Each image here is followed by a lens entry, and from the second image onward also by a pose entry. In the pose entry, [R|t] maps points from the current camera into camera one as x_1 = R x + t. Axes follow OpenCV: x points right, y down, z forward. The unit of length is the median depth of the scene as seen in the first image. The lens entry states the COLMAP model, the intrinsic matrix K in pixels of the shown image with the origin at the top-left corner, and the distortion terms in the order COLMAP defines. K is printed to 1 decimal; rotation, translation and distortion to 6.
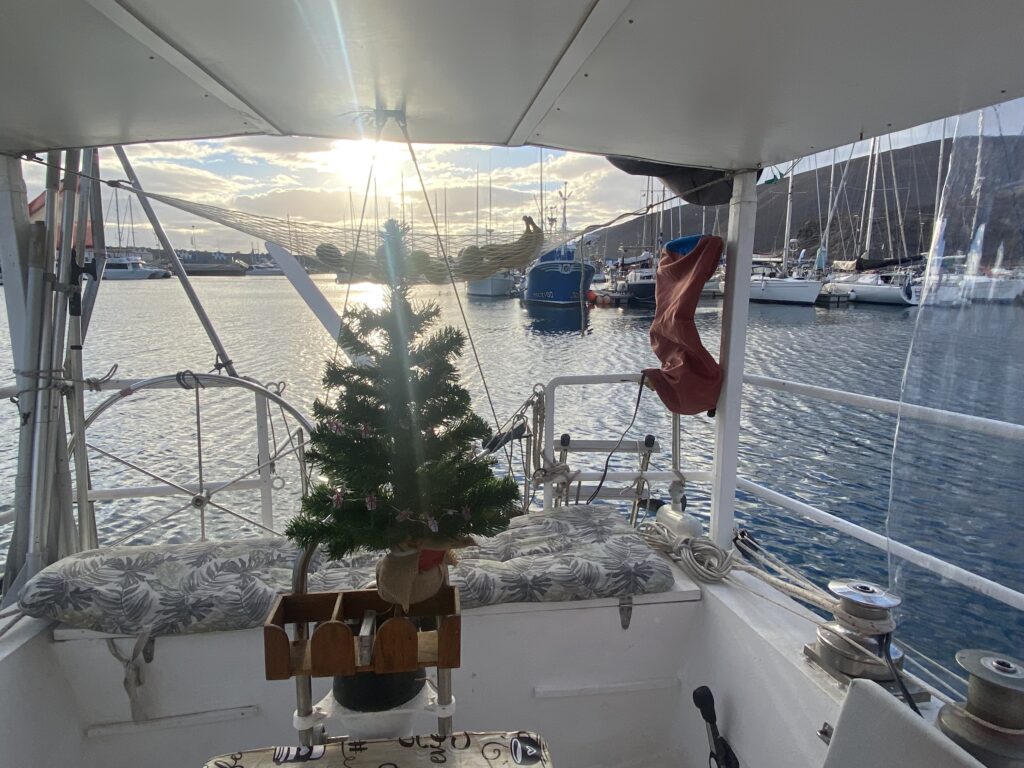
lens RADIAL K [[593.0, 0, 518.3], [0, 593.0, 384.6], [0, 0, 1]] dist [0.002306, -0.000066]
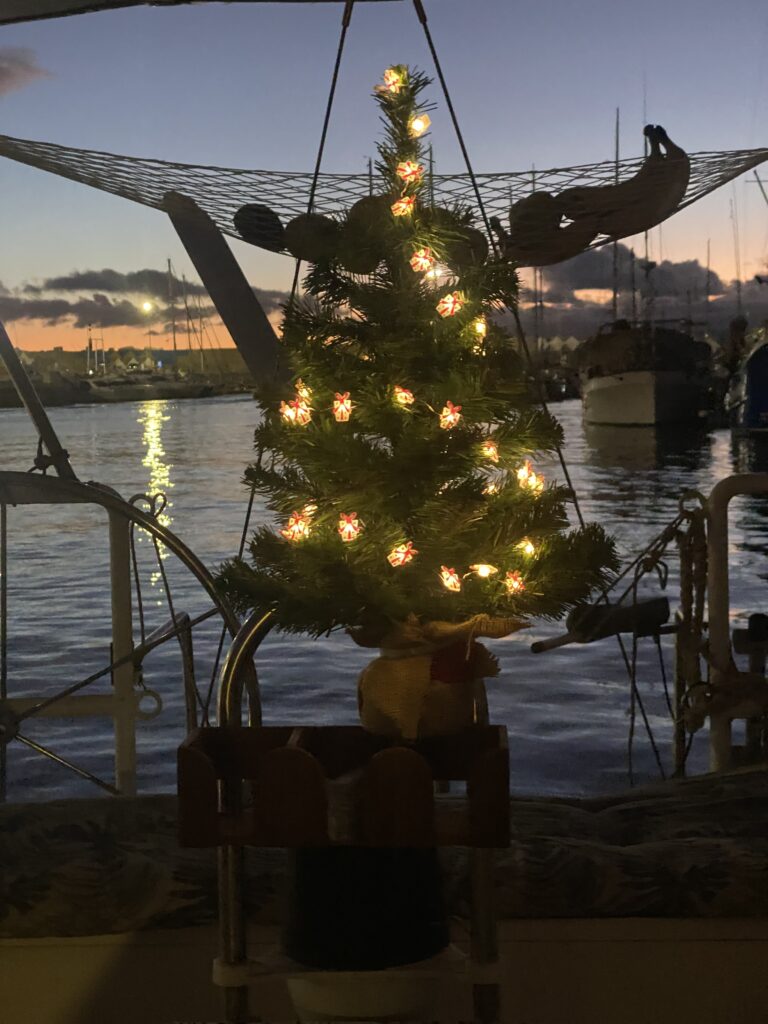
lens RADIAL K [[1533.3, 0, 382.0], [0, 1533.3, 513.2], [0, 0, 1]] dist [0.062427, 0.000000]
pose [[0.980539, -0.022578, -0.195024, 0.036113], [0.001680, 0.994294, -0.106664, 0.161265], [0.196320, 0.104261, 0.974981, -0.231226]]
